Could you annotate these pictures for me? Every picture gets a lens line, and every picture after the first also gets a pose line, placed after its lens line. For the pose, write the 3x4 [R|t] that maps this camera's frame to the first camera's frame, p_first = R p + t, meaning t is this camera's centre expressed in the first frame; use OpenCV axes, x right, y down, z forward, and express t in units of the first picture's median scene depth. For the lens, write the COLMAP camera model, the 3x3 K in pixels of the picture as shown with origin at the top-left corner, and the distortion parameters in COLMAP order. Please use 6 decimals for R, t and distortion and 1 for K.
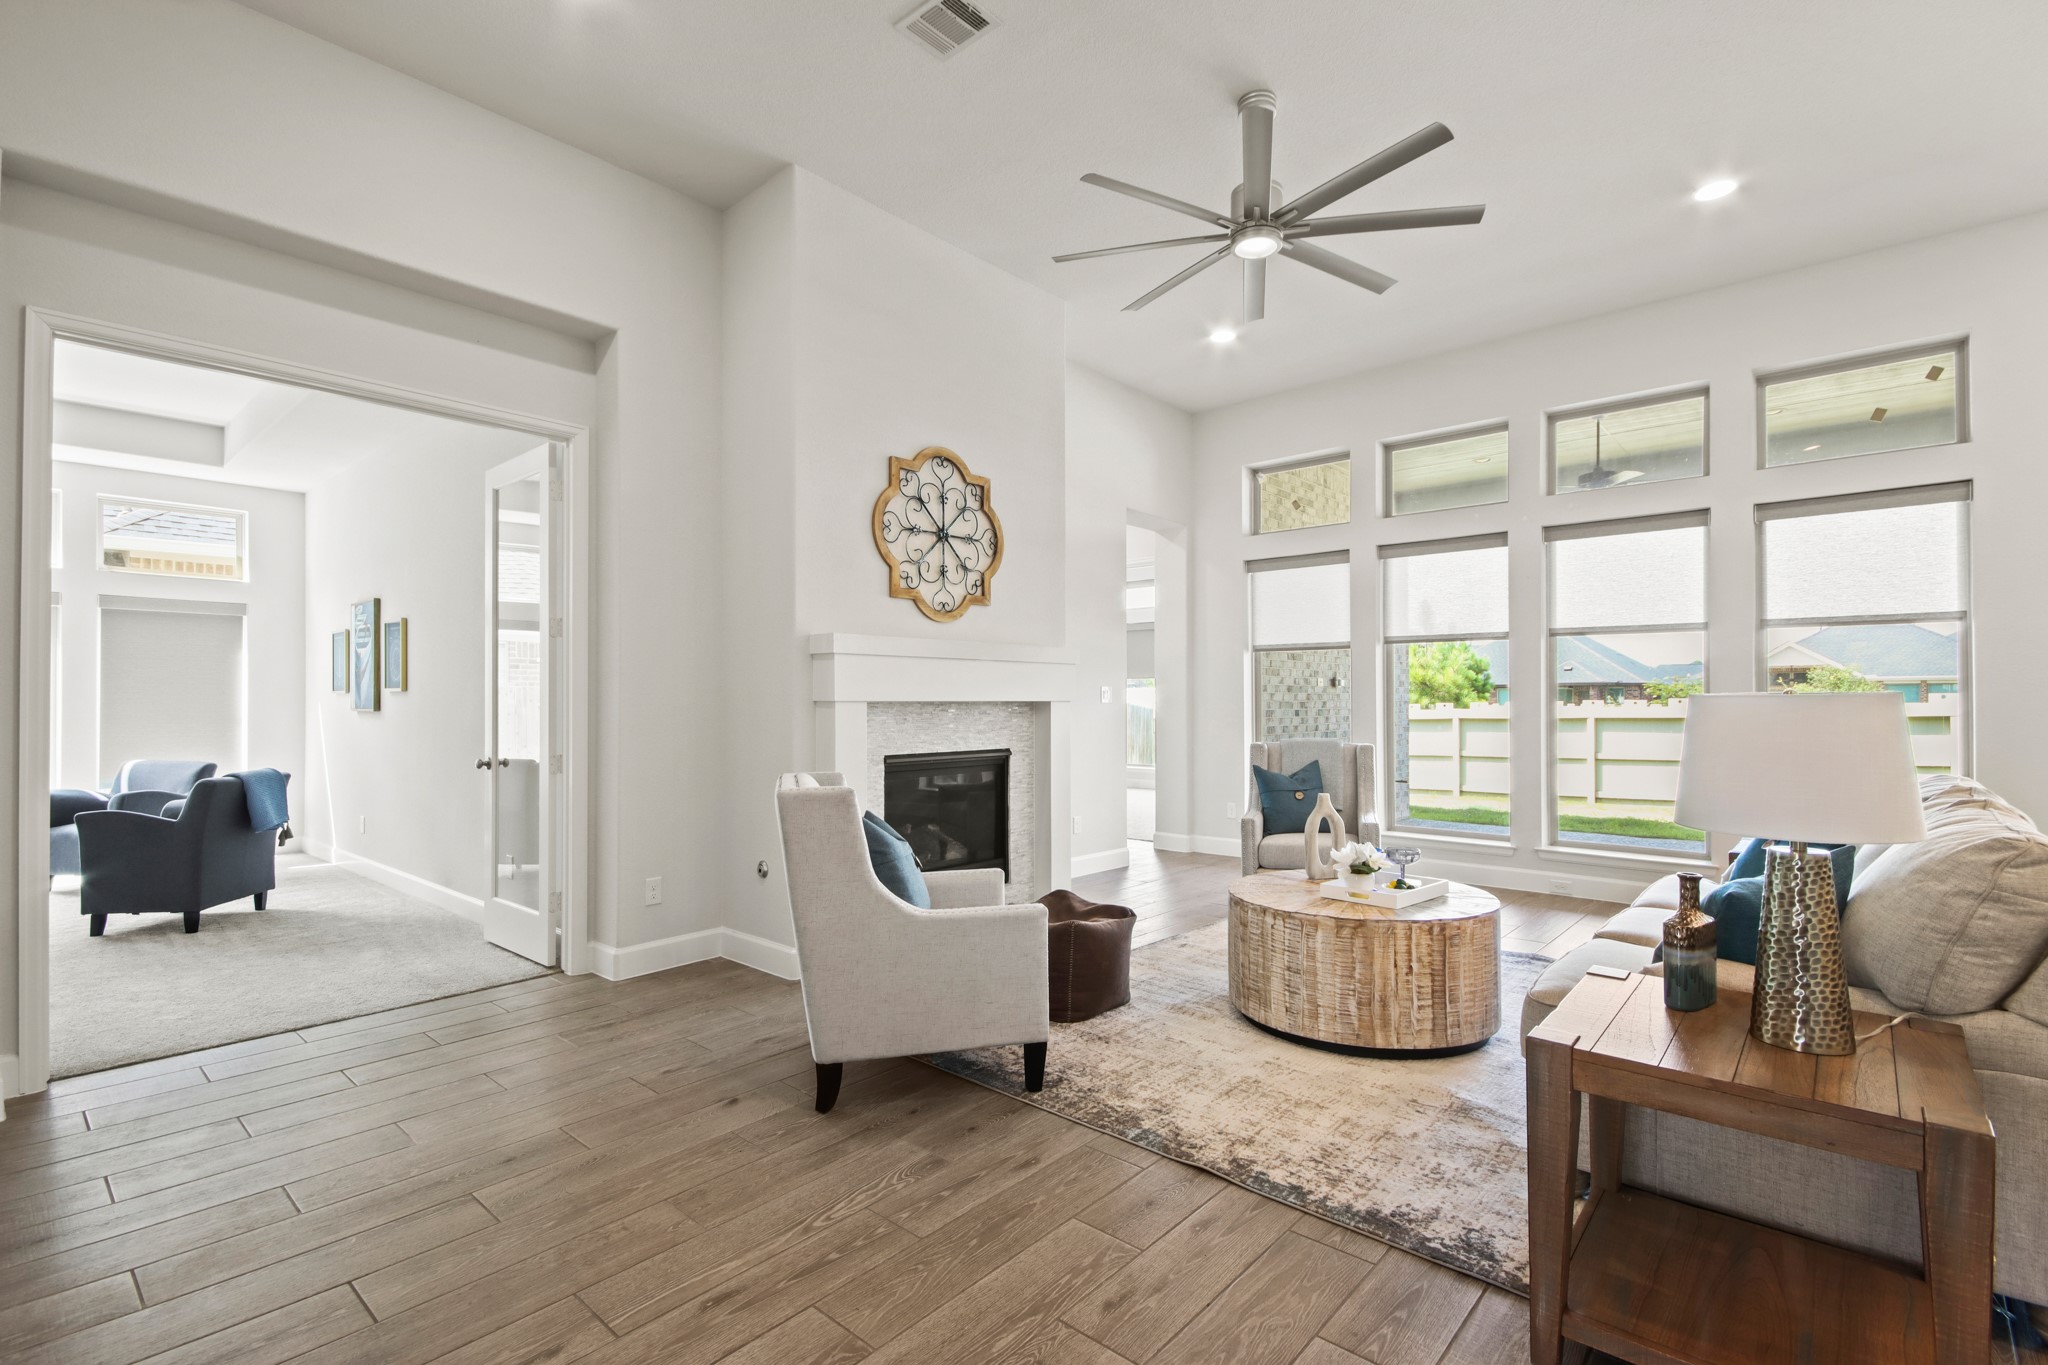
lens RADIAL K [[945.2, 0, 1041.0], [0, 945.2, 689.4], [0, 0, 1]] dist [0.017378, -0.005117]
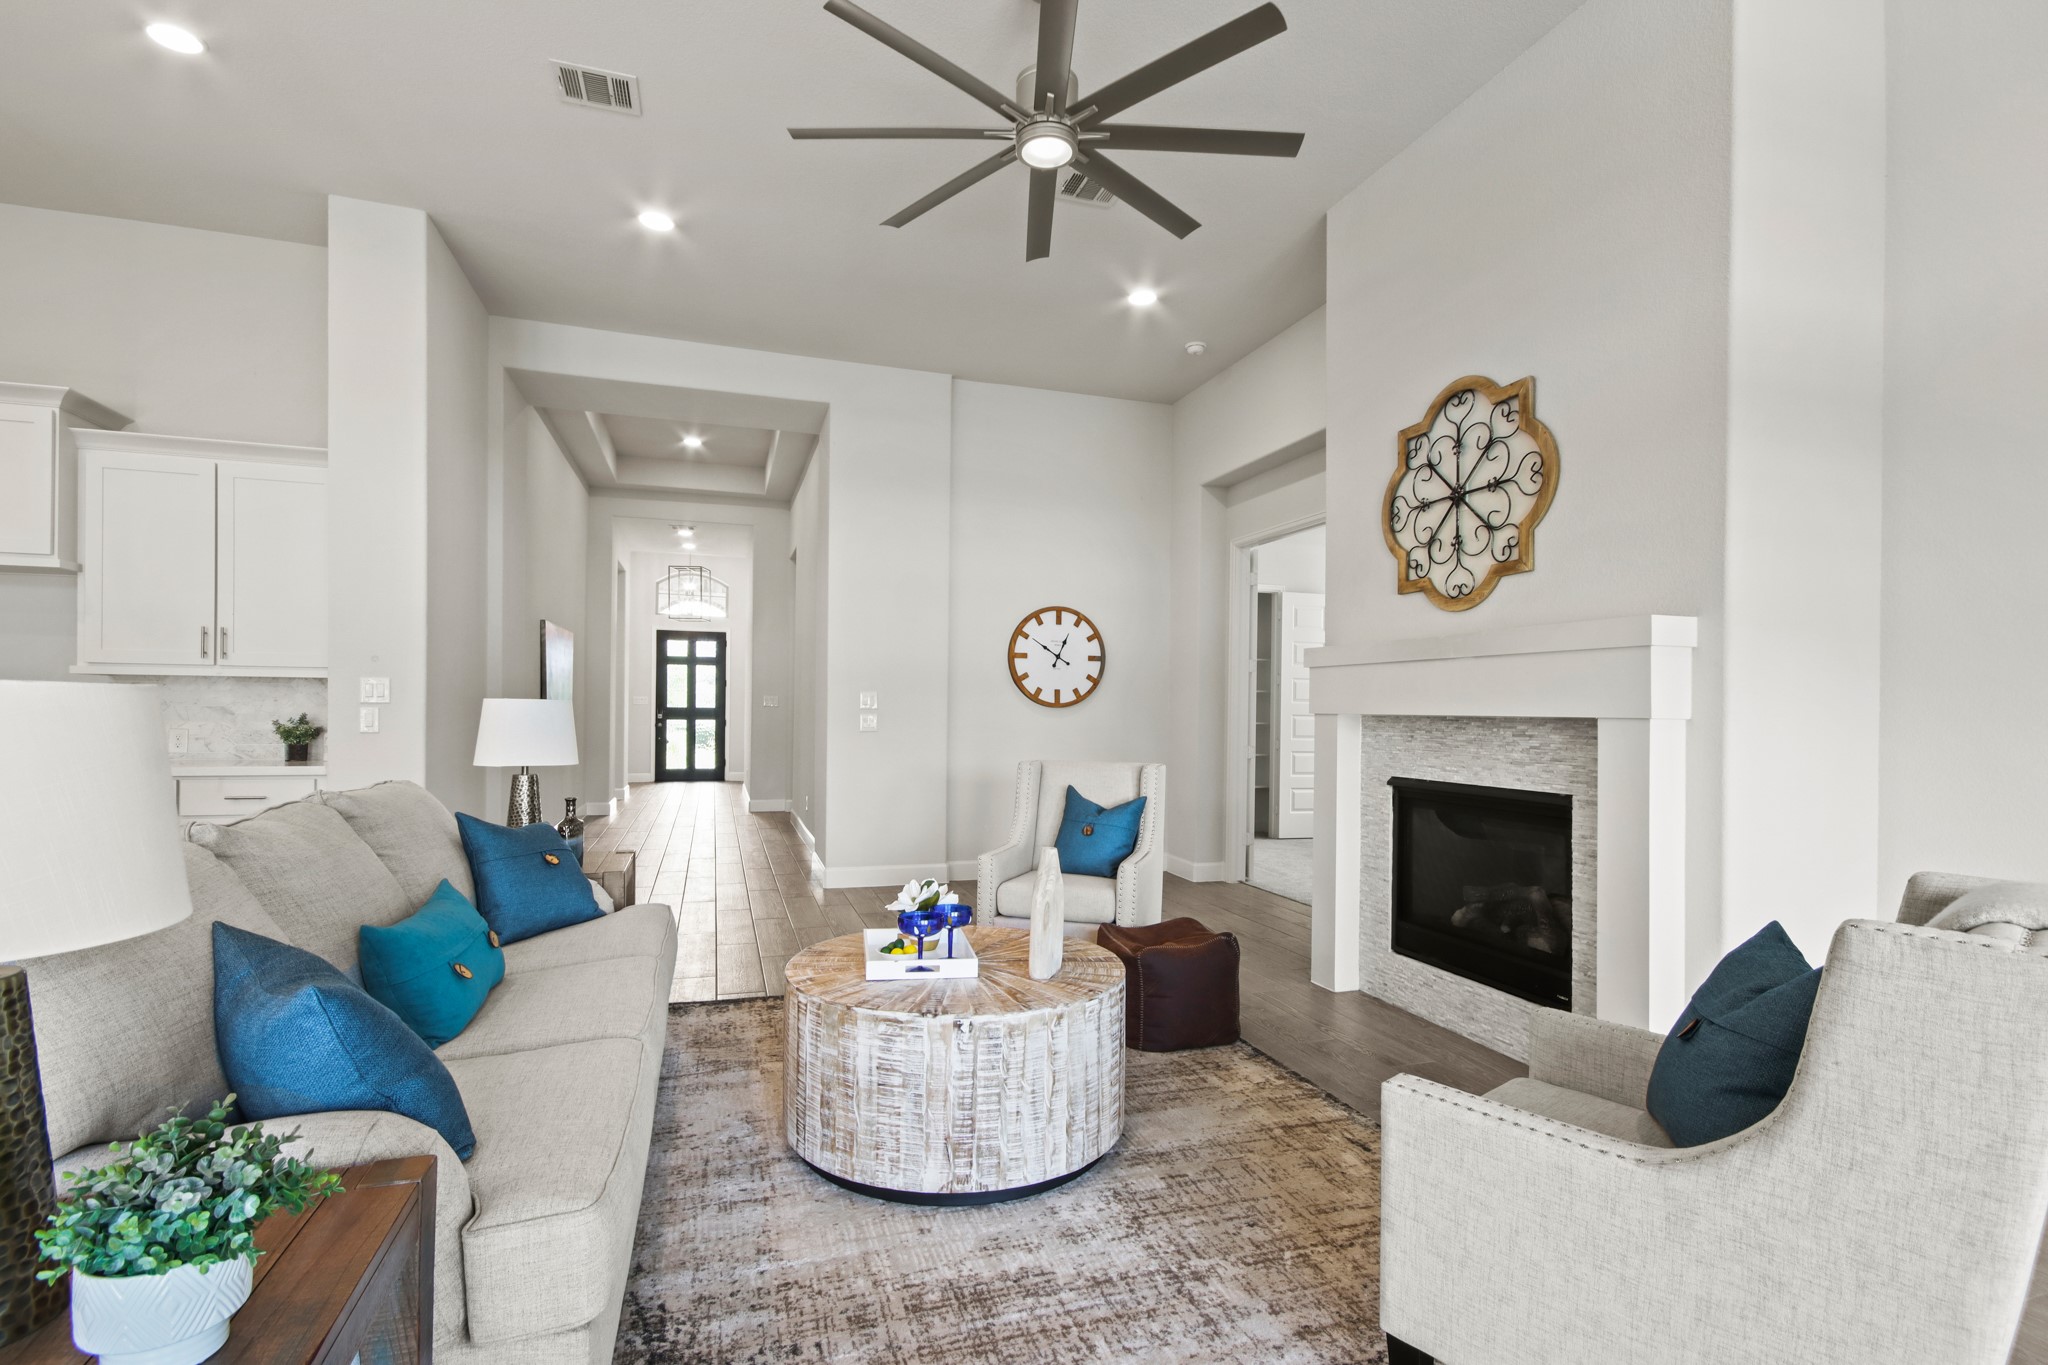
lens RADIAL K [[945.2, 0, 1009.3], [0, 945.2, 713.0], [0, 0, 1]] dist [0.017378, -0.005117]
pose [[-0.521556, -0.003209, -0.853211, 0.724289], [-0.002548, 0.999994, -0.002203, 0.012715], [0.853213, 0.001025, -0.521561, 1.083485]]
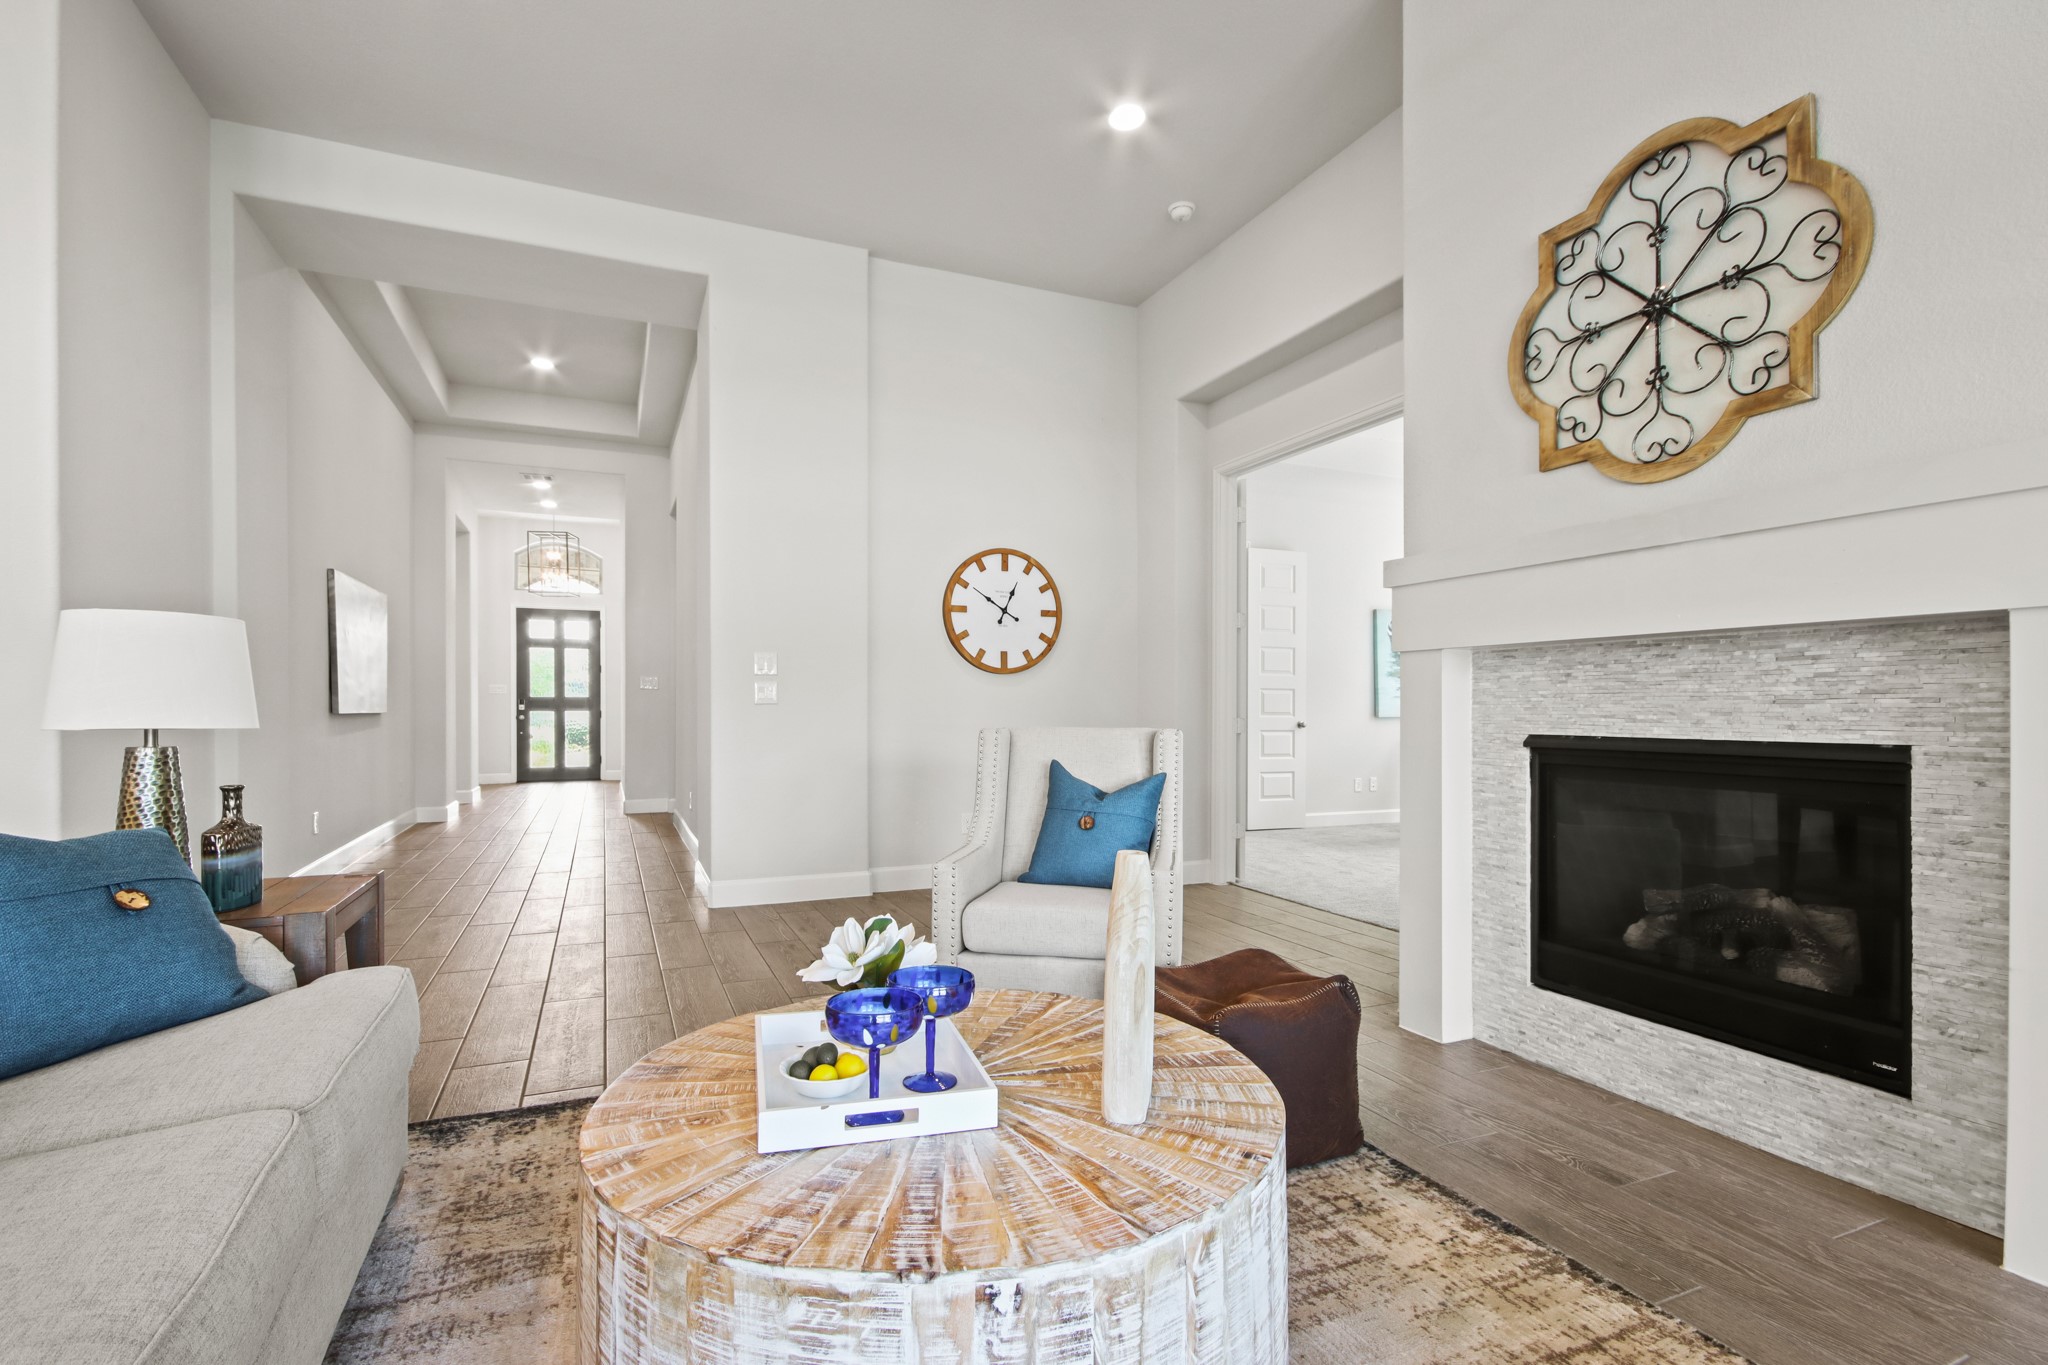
lens RADIAL K [[945.2, 0, 1008.6], [0, 945.2, 714.8], [0, 0, 1]] dist [0.017378, -0.005117]
pose [[-0.432602, 0.005436, -0.901569, 0.502505], [0.008693, 0.999960, 0.001858, 0.049523], [0.901543, -0.007034, -0.432632, 0.901106]]
